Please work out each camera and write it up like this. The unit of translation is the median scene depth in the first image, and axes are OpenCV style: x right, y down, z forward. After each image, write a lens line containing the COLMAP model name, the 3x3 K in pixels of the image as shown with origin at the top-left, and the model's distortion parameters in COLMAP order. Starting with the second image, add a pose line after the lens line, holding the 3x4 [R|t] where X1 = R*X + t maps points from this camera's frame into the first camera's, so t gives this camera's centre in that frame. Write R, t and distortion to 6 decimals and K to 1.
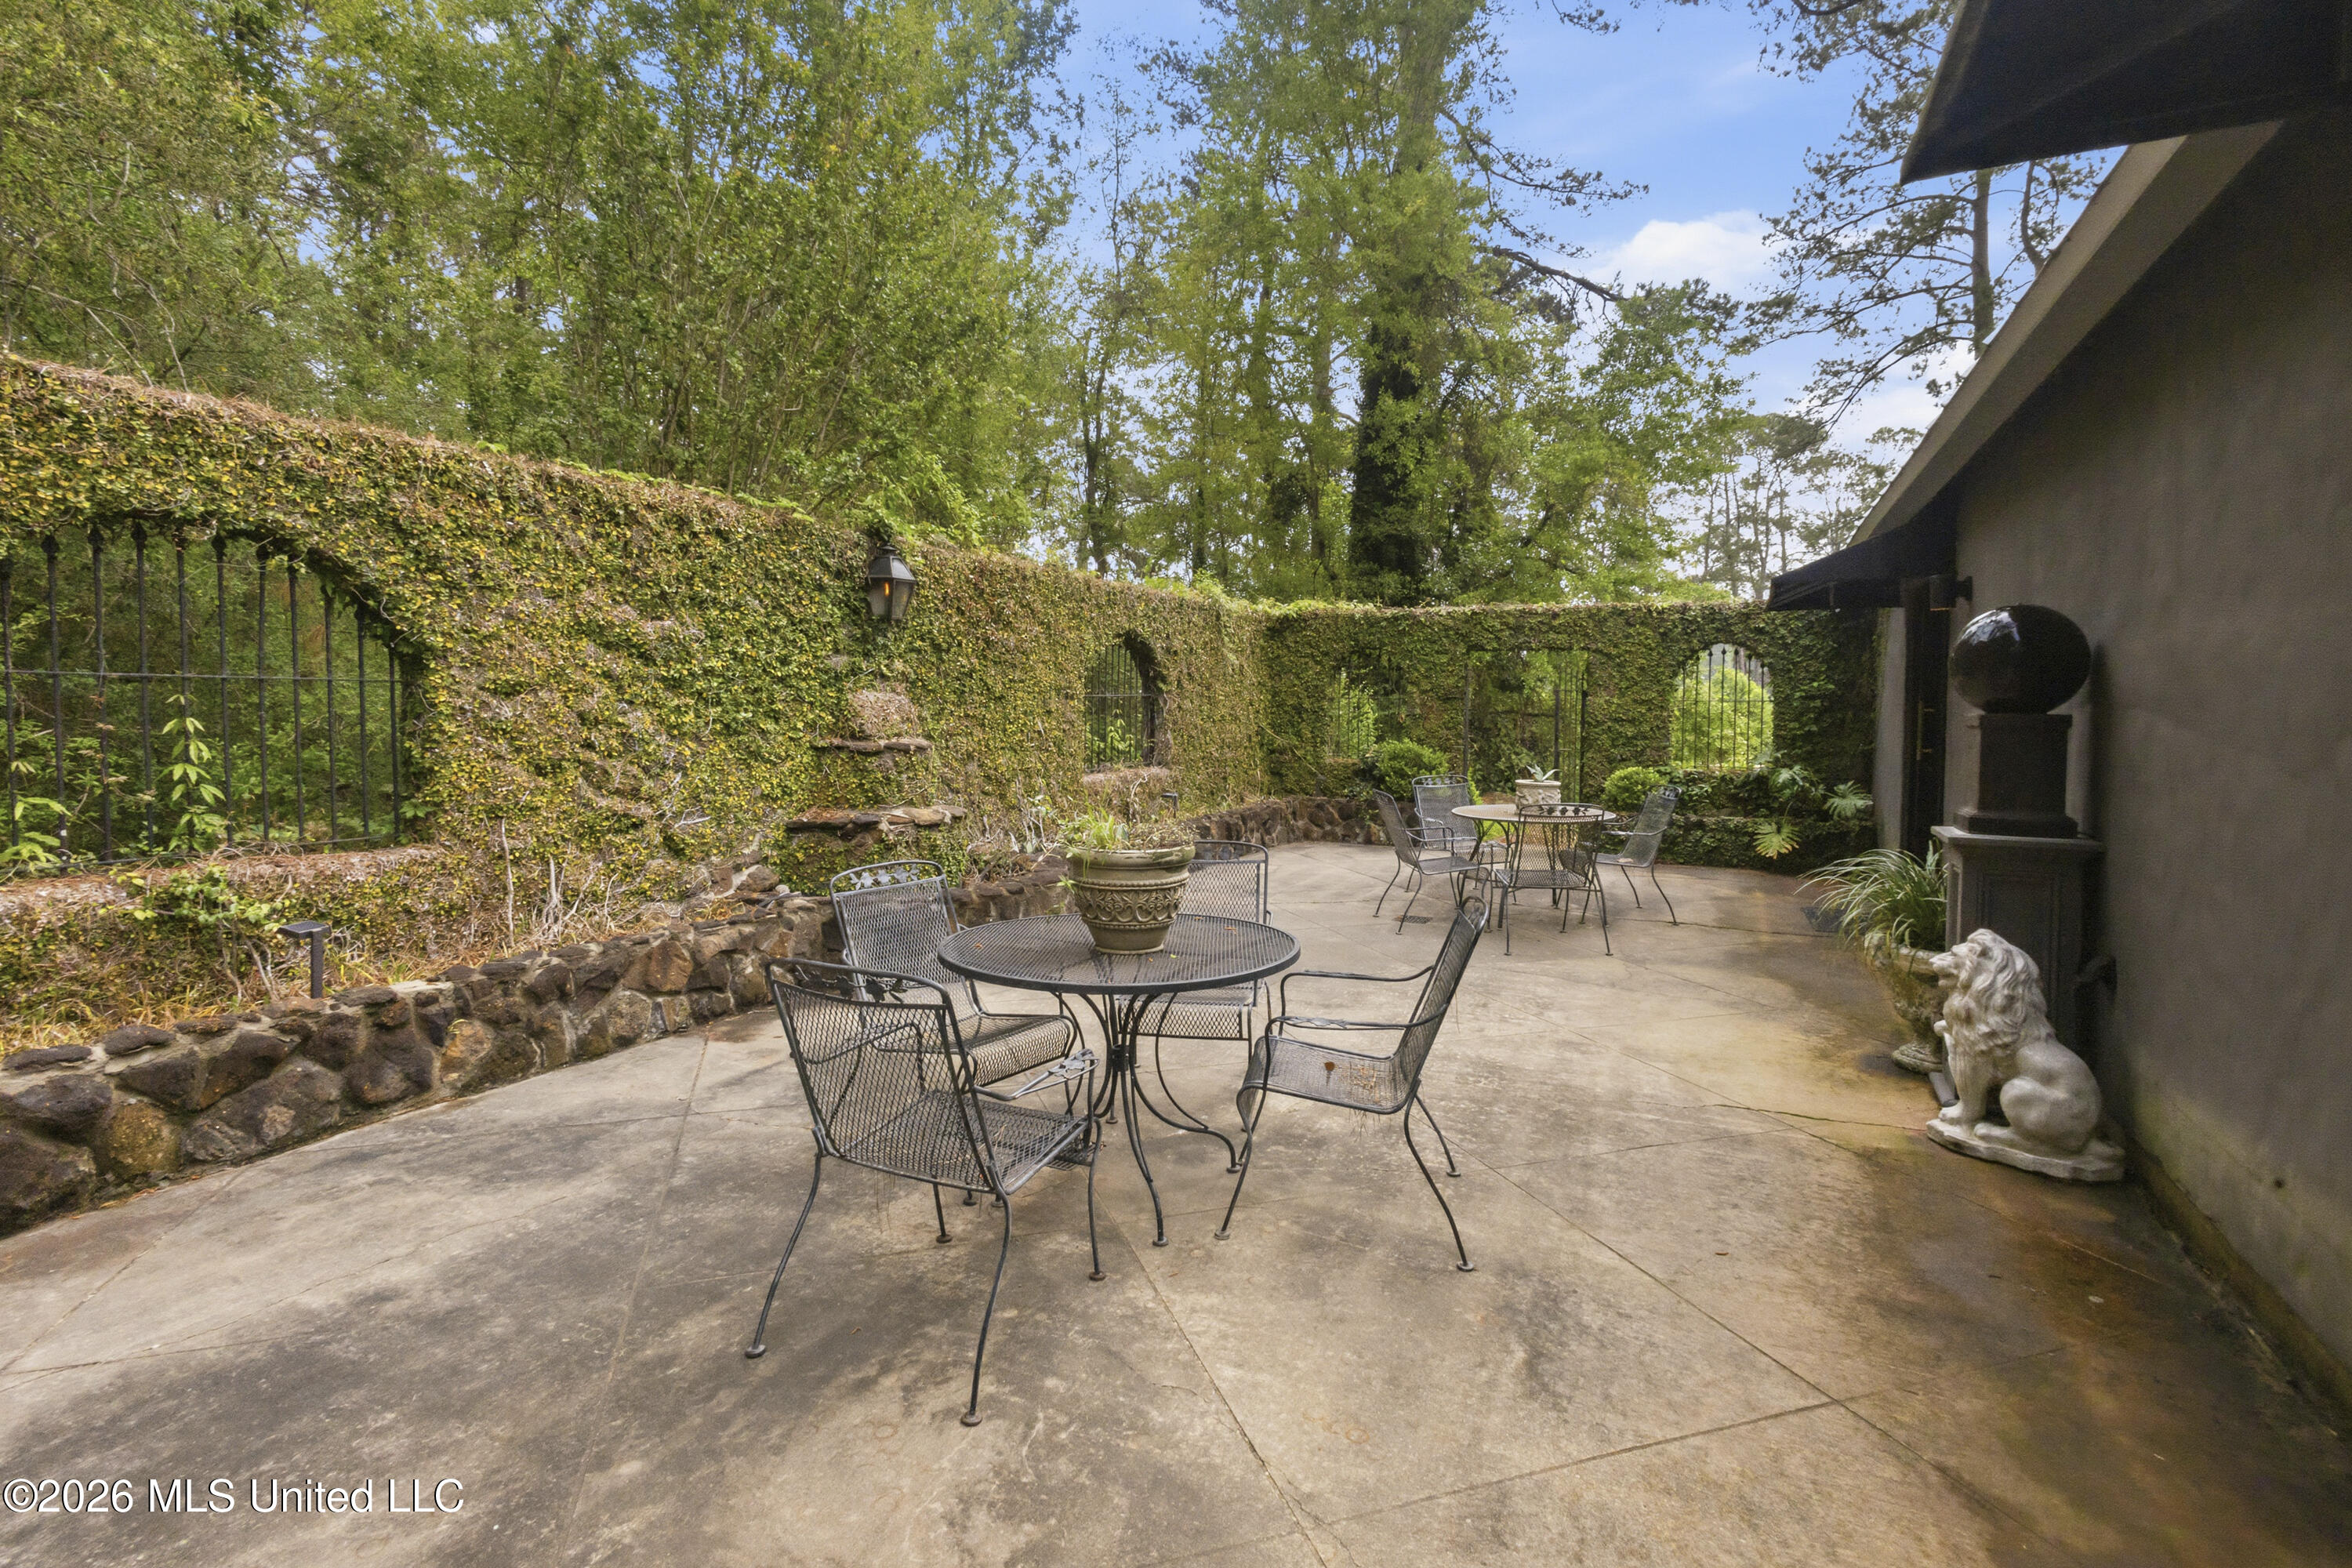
lens RADIAL K [[1123.0, 0, 1177.9], [0, 1123.0, 736.1], [0, 0, 1]] dist [0.009384, -0.000076]
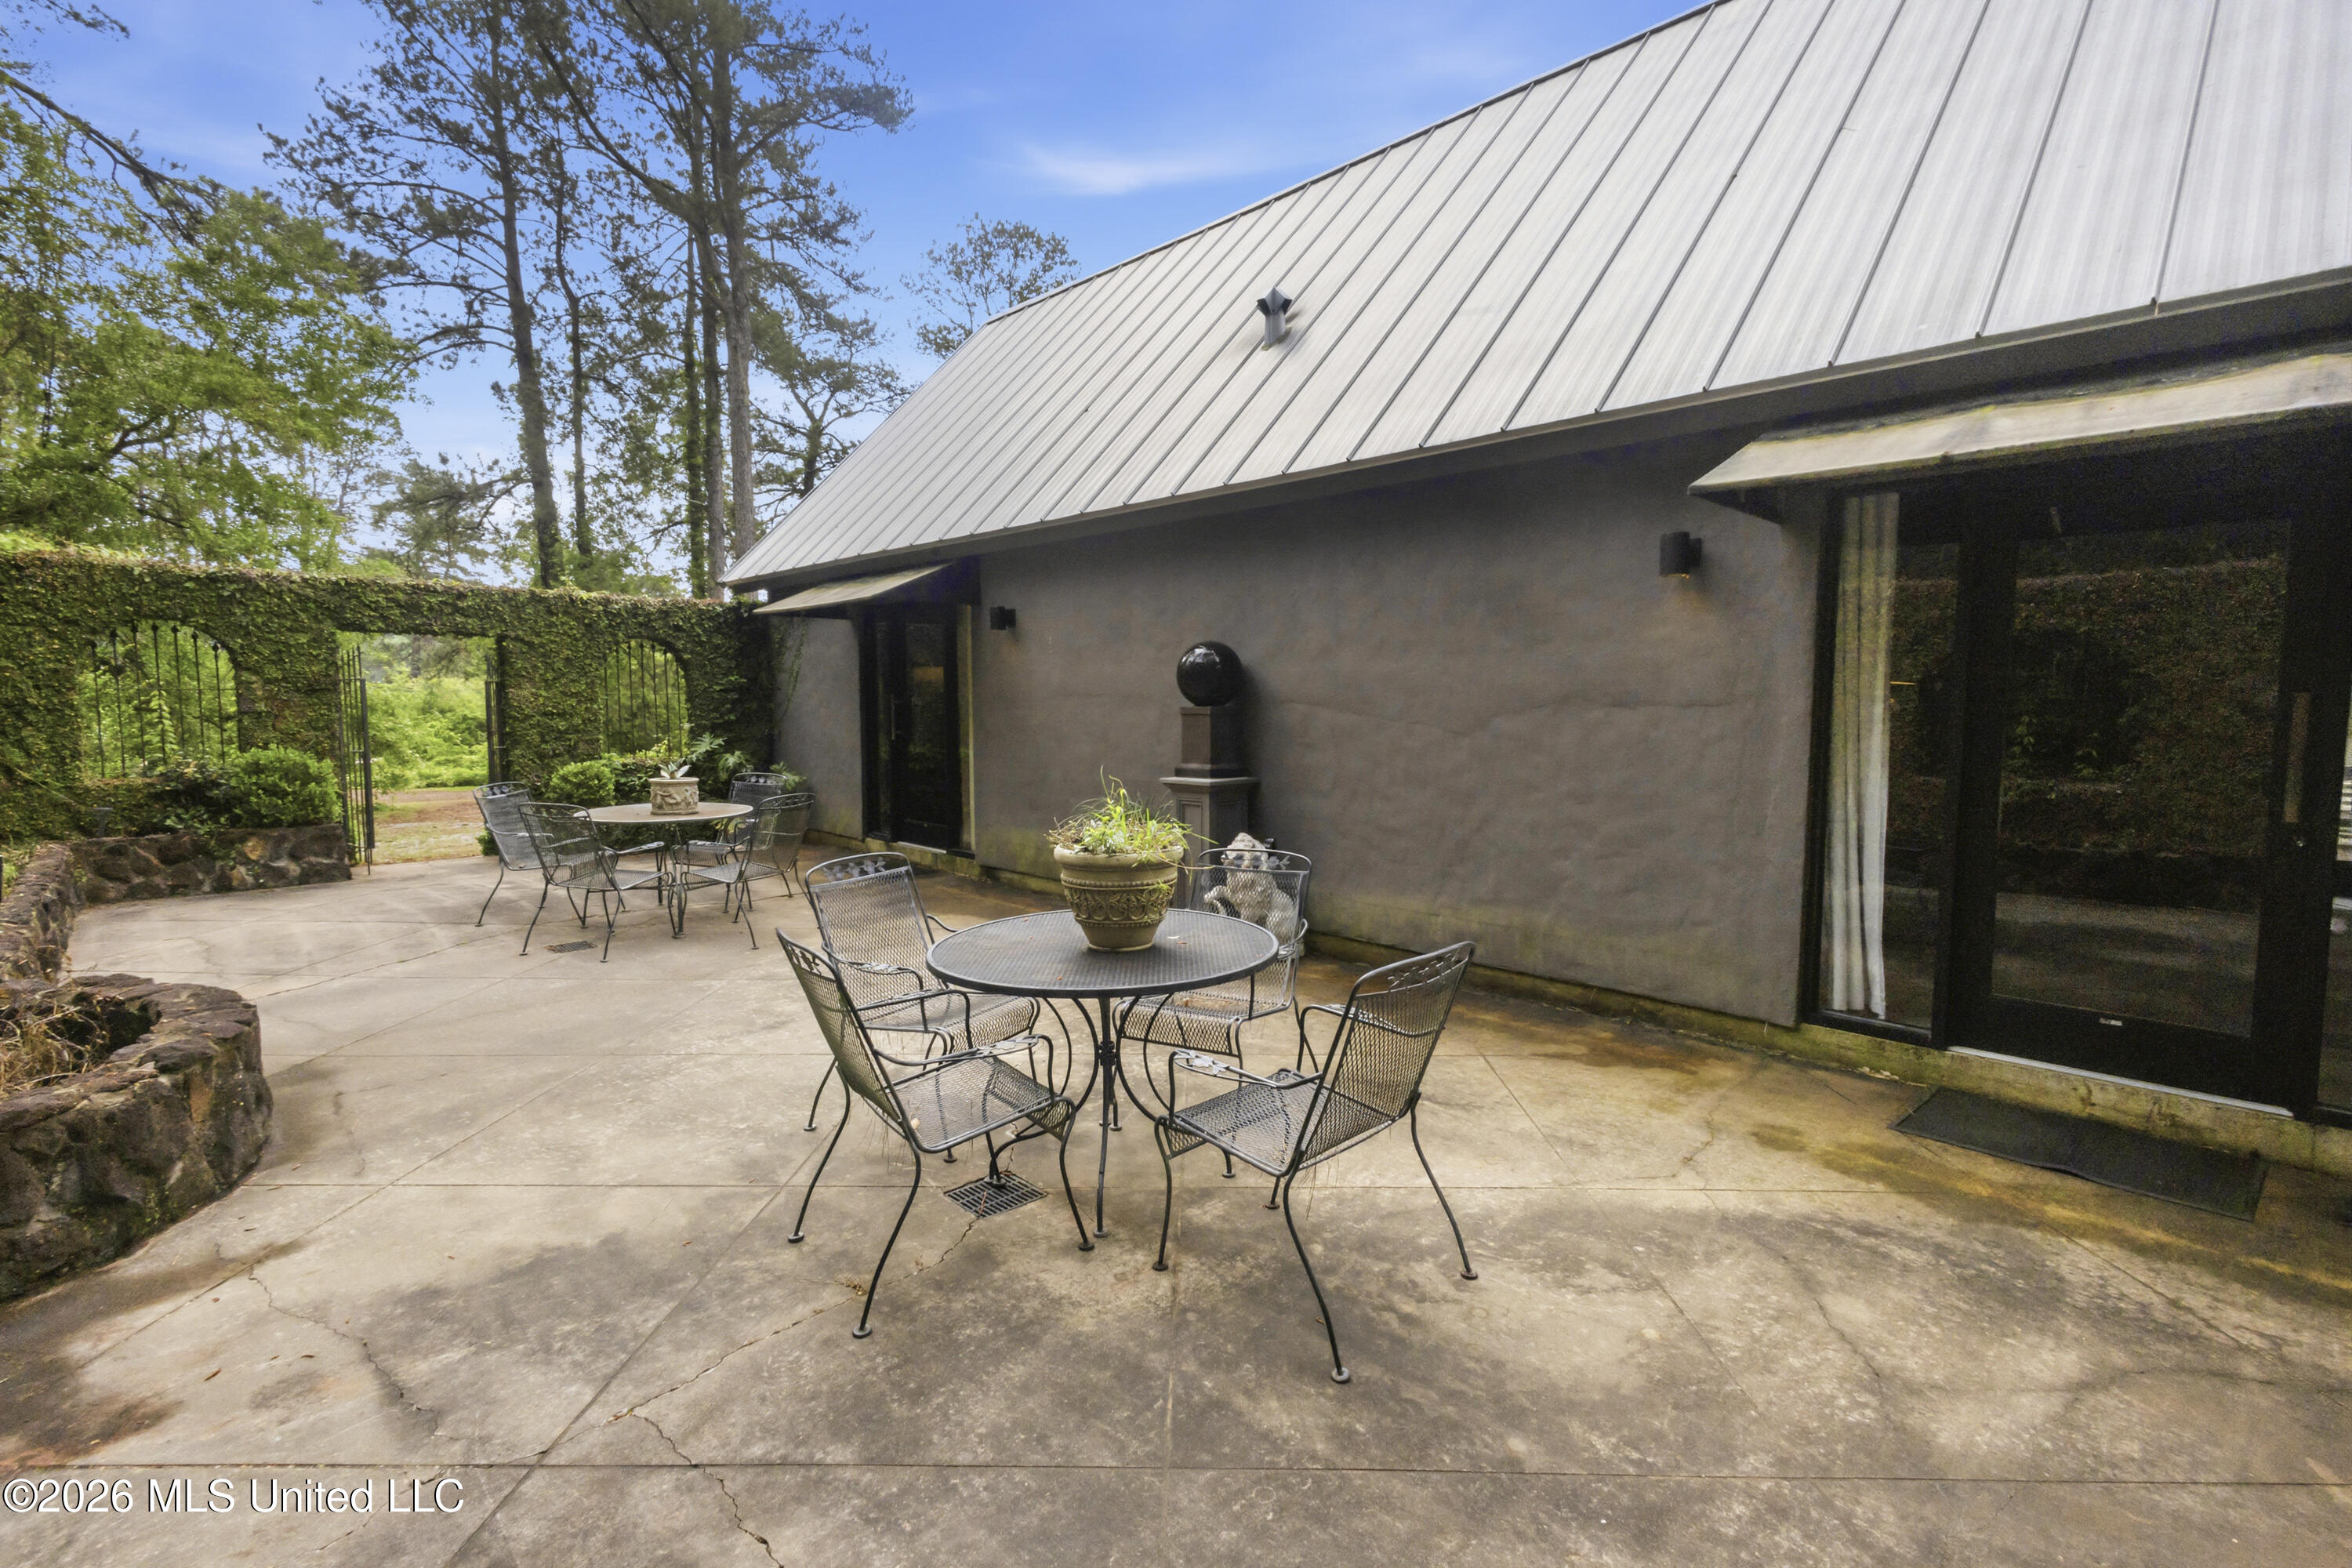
lens RADIAL K [[1092.2, 0, 1176.0], [0, 1092.2, 784.0], [0, 0, 1]] dist [0.003169, -0.000288]
pose [[0.321688, -0.081365, 0.943343, -0.312278], [0.025983, 0.996684, 0.077106, -0.012477], [-0.946489, -0.000293, 0.322736, 0.201093]]
